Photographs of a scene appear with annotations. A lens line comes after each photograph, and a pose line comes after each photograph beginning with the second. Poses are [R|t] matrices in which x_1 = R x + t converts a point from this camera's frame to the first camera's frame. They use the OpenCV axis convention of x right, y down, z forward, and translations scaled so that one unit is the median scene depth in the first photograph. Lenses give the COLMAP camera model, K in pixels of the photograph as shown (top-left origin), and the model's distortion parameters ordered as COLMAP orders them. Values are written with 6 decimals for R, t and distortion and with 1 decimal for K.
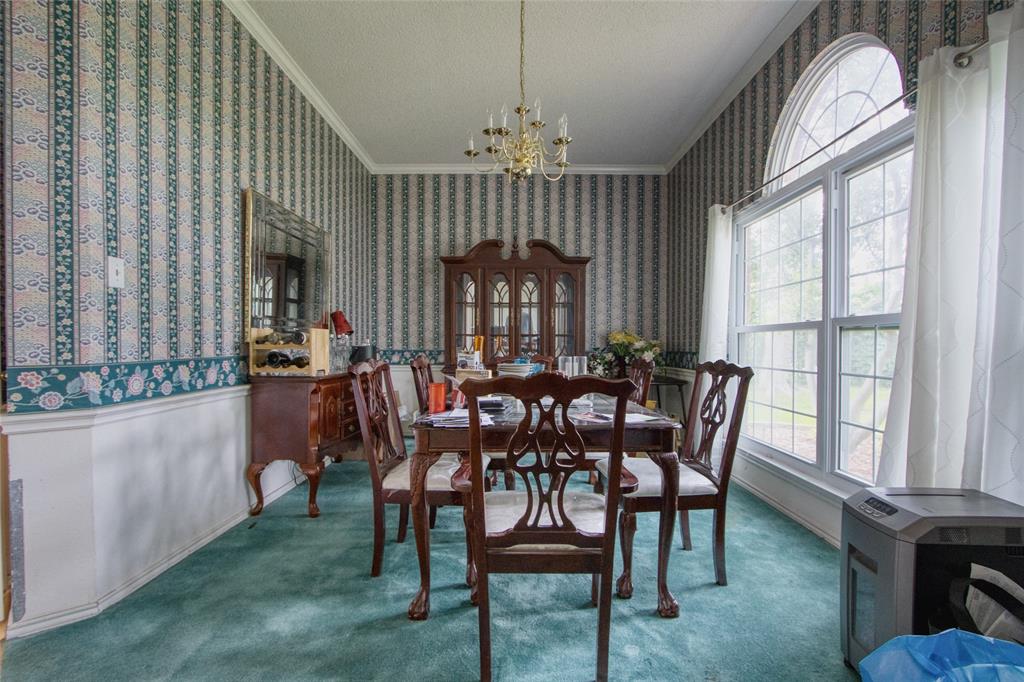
lens RADIAL K [[489.2, 0, 512.8], [0, 489.2, 349.1], [0, 0, 1]] dist [-0.002865, -0.000313]
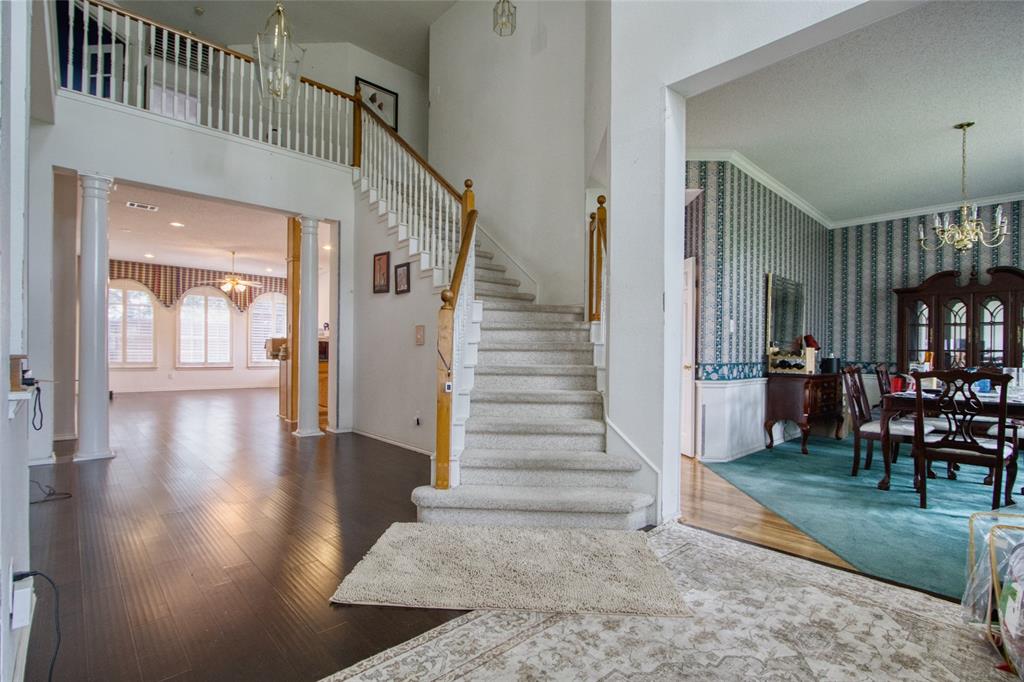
lens RADIAL K [[470.0, 0, 513.8], [0, 470.0, 352.4], [0, 0, 1]] dist [-0.020139, 0.000870]
pose [[0.682232, 0.007144, -0.731101, 0.060381], [-0.020285, 0.999752, -0.009159, 0.007267], [0.730854, 0.021079, 0.682208, -0.537897]]
